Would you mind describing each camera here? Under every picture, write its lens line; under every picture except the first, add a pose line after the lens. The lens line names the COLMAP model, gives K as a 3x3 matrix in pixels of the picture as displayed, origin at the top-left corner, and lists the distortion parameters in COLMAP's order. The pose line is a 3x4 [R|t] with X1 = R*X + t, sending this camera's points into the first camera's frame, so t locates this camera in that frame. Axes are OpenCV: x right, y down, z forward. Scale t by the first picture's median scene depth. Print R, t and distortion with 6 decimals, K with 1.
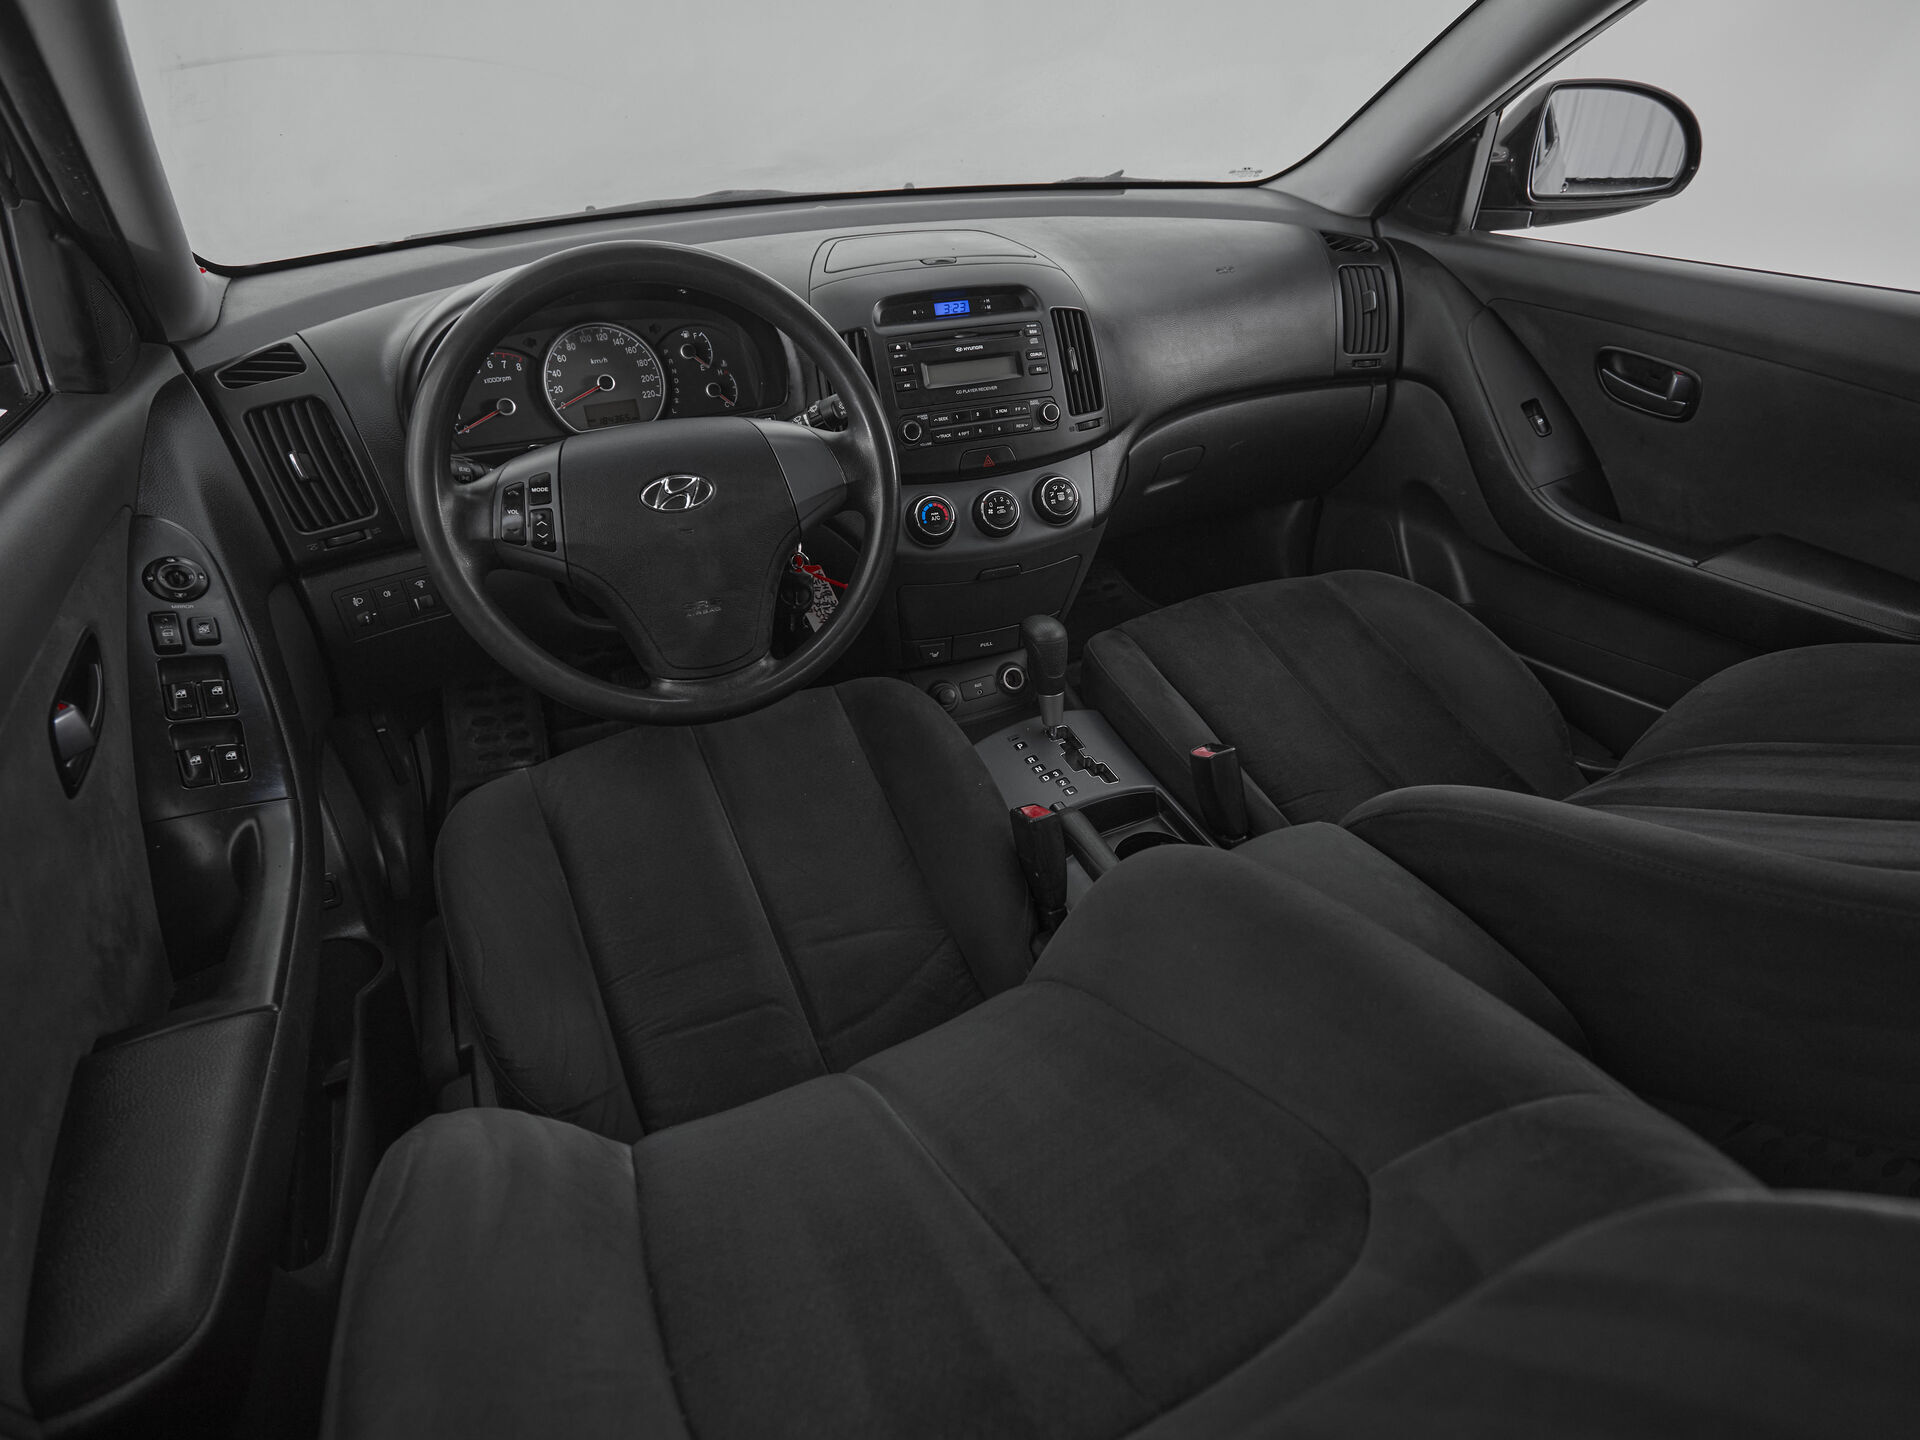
lens RADIAL K [[1055.1, 0, 1009.3], [0, 1055.1, 734.4], [0, 0, 1]] dist [-0.000146, -0.001600]
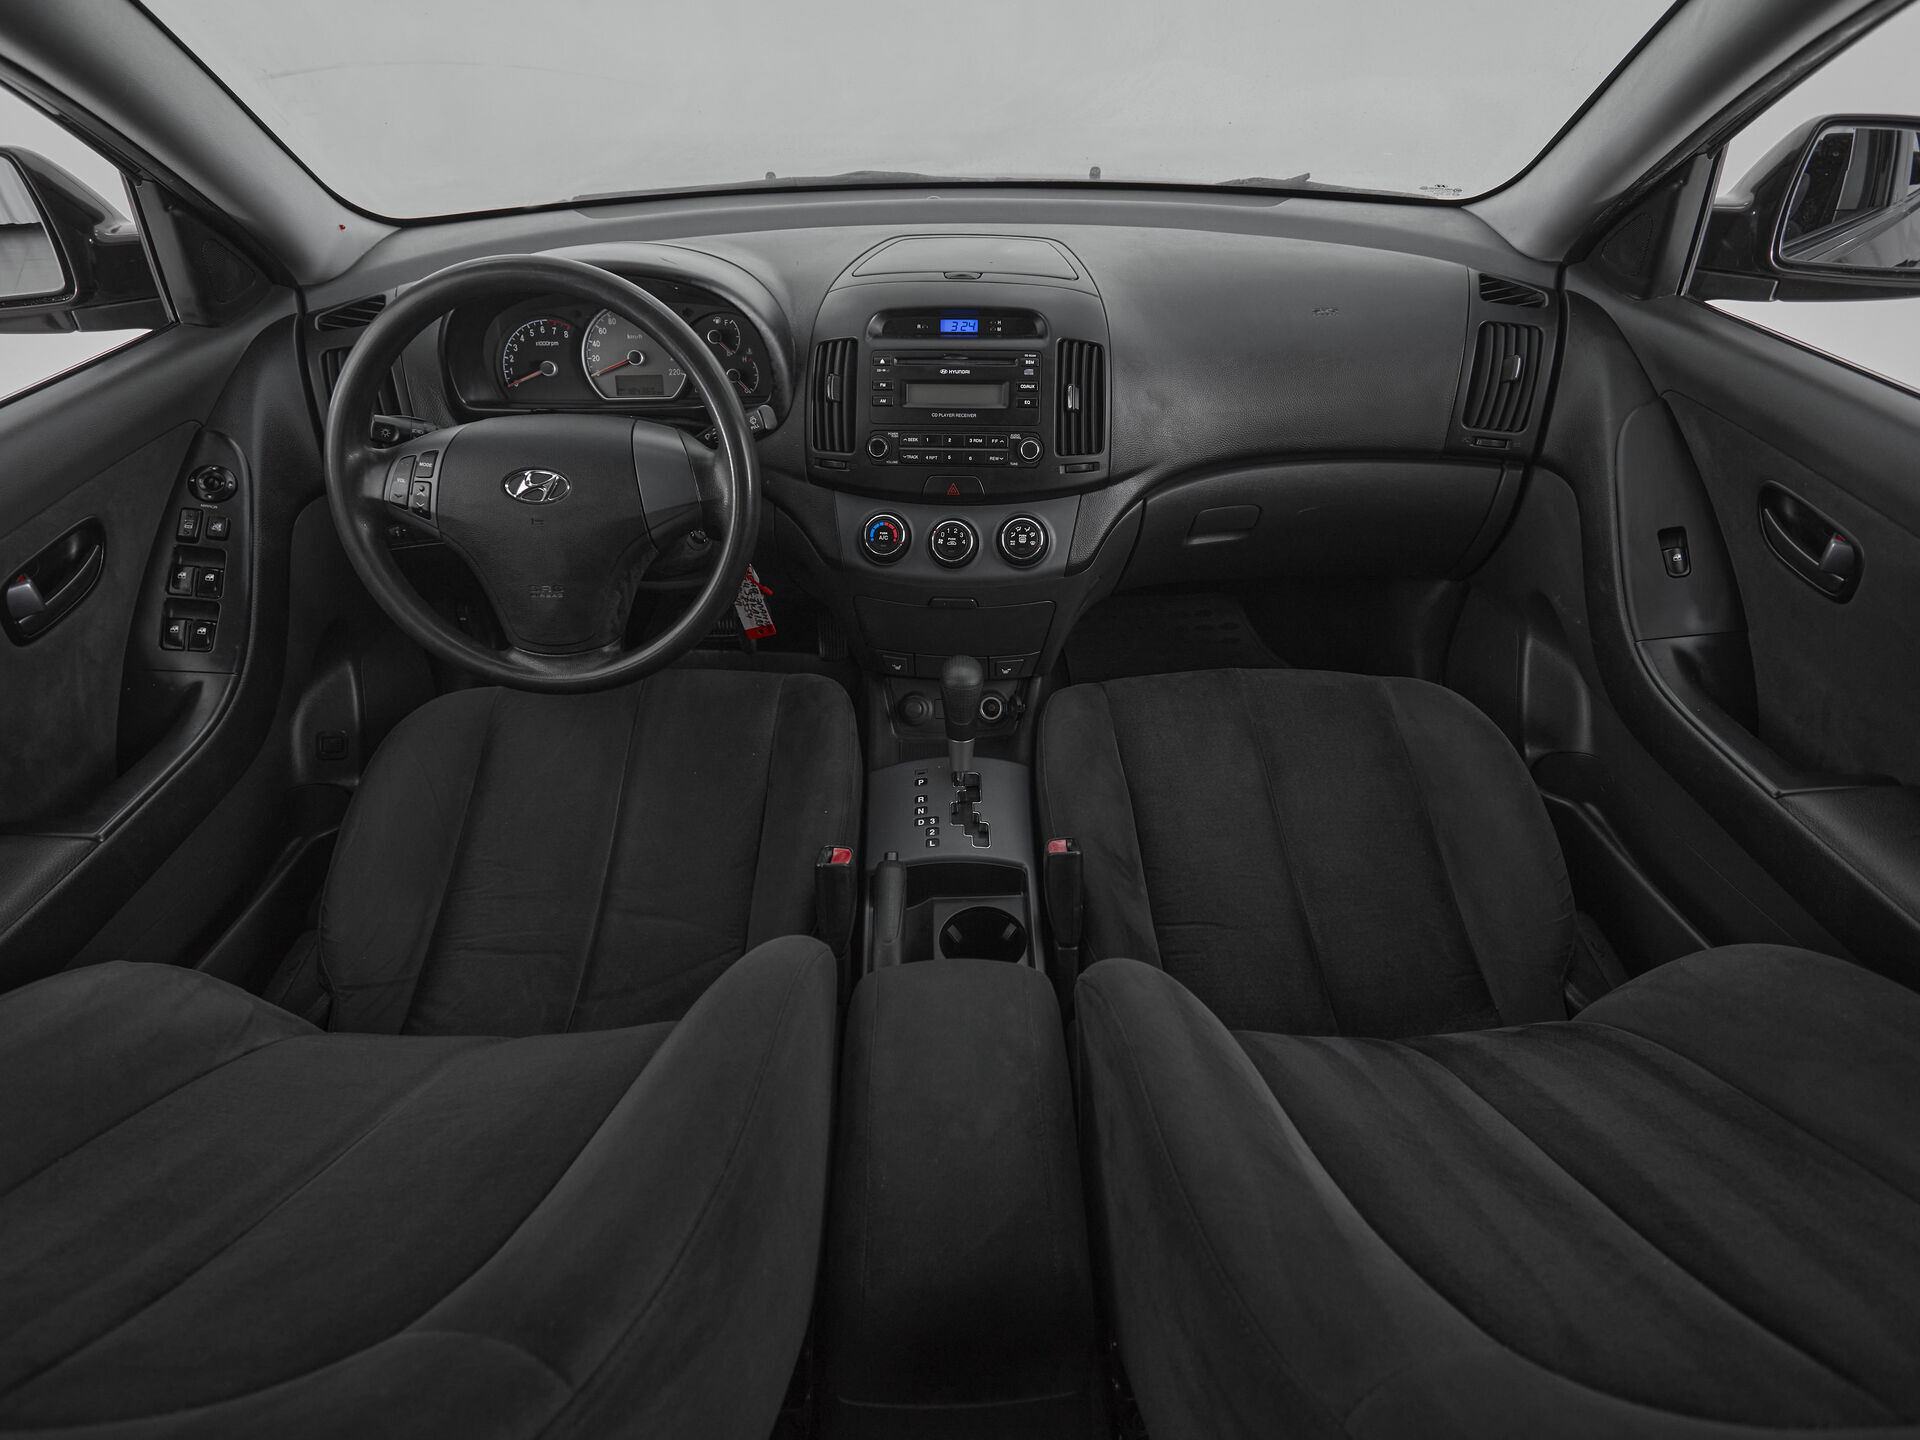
lens RADIAL K [[1080.9, 0, 960.0], [0, 1080.9, 720.0], [0, 0, 1]] dist [0.000051, 0.000635]
pose [[0.902049, 0.253160, -0.349597, 0.383052], [-0.239740, 0.967374, 0.081932, -0.136753], [0.358933, 0.009906, 0.933311, 0.080884]]
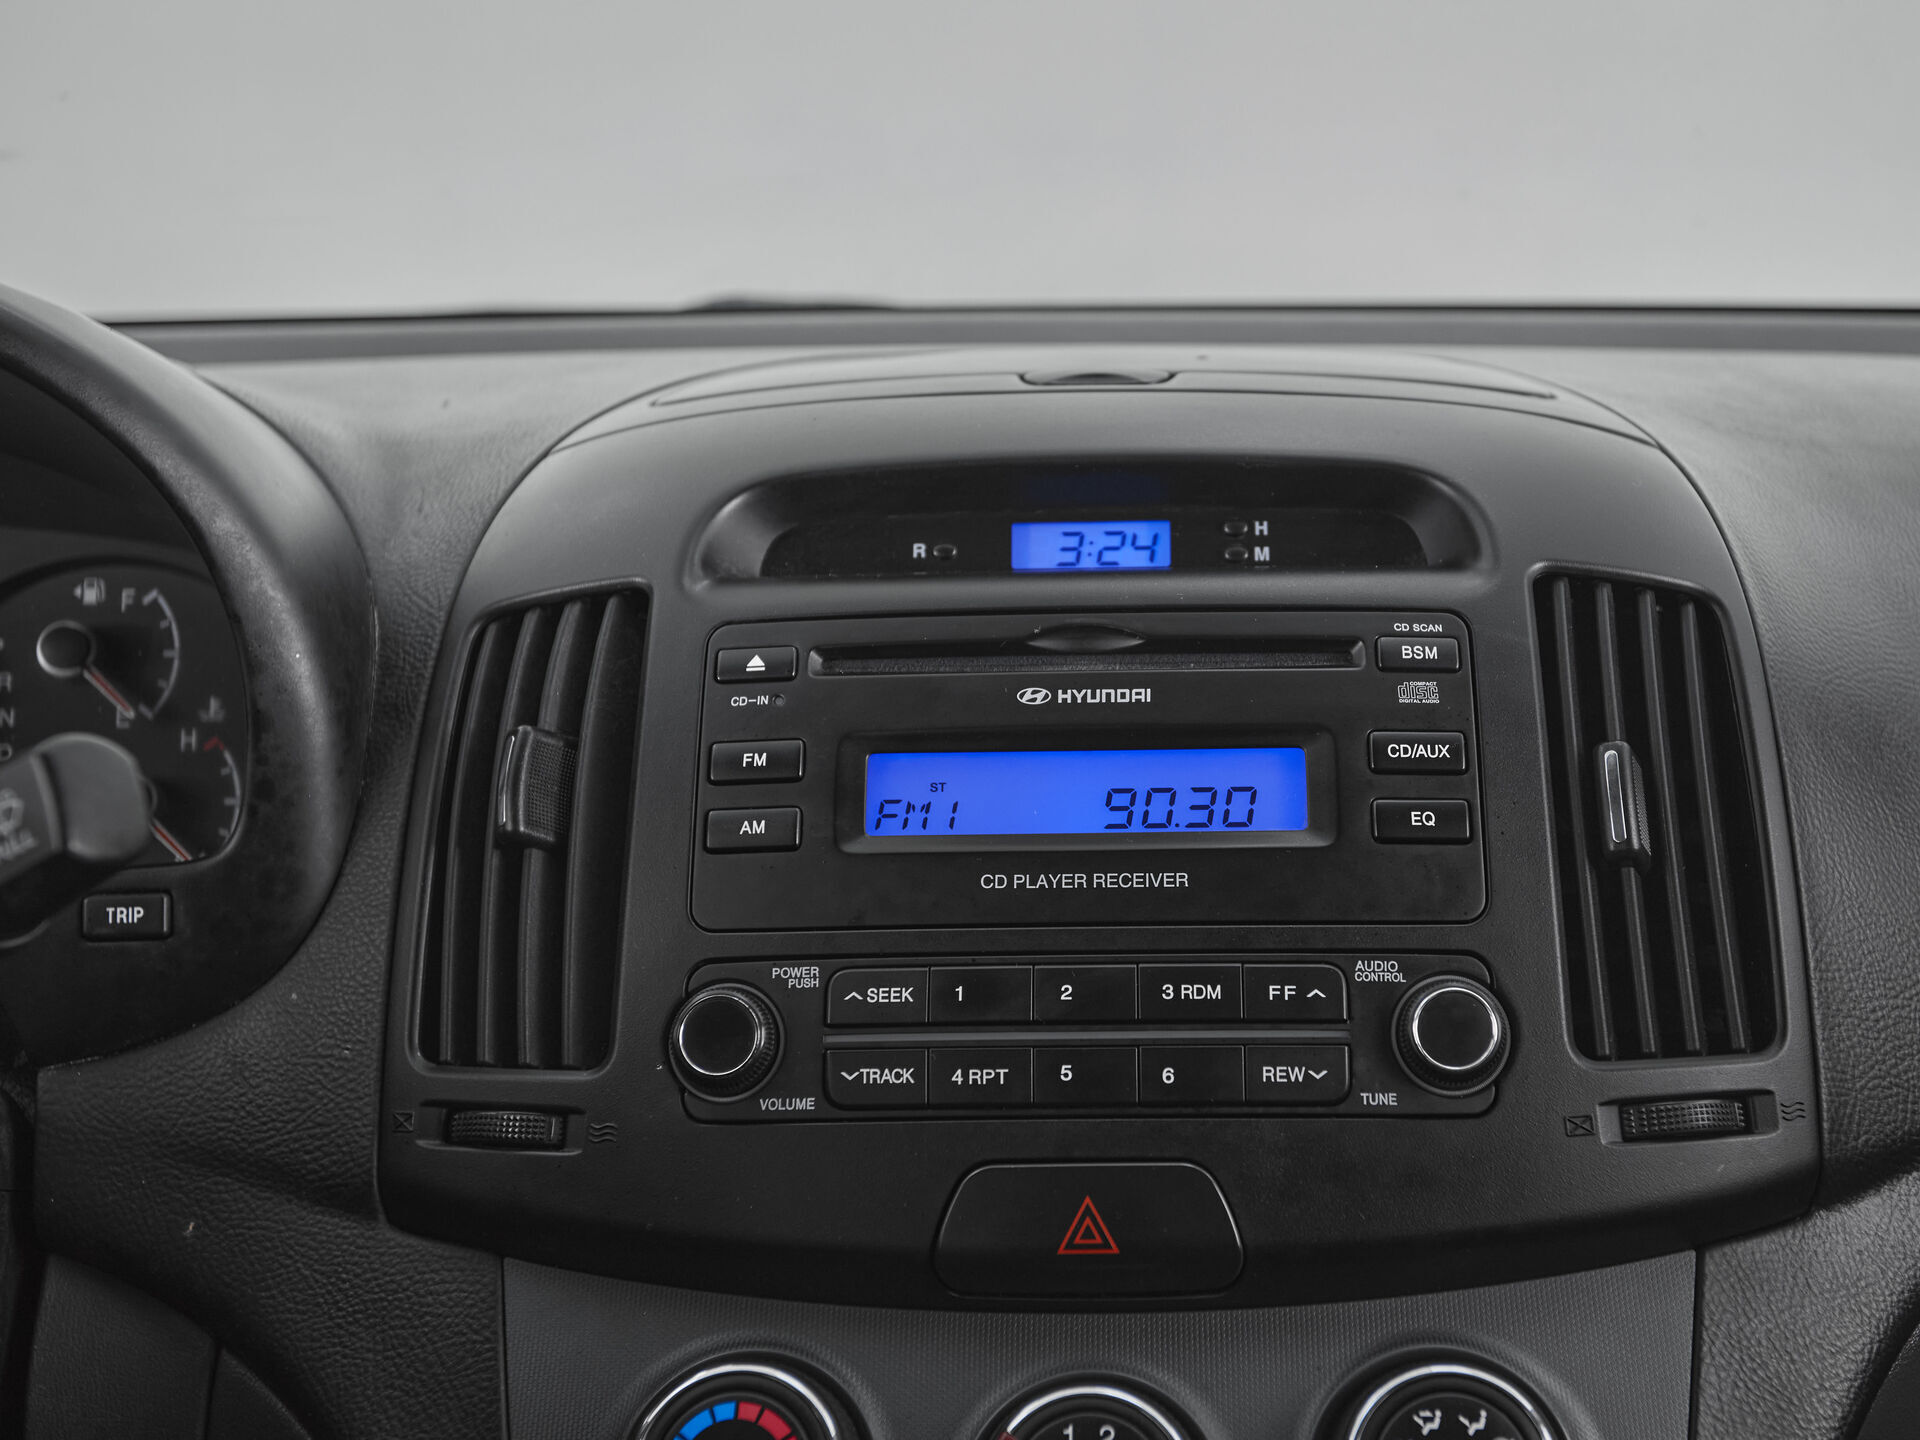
lens RADIAL K [[2412.7, 0, 1097.0], [0, 2412.7, 718.0], [0, 0, 1]] dist [0.047013, -0.017296]
pose [[0.923302, 0.055142, -0.380096, 0.146238], [-0.212611, 0.897557, -0.386249, -0.170304], [0.319859, 0.437437, 0.840440, 0.579709]]
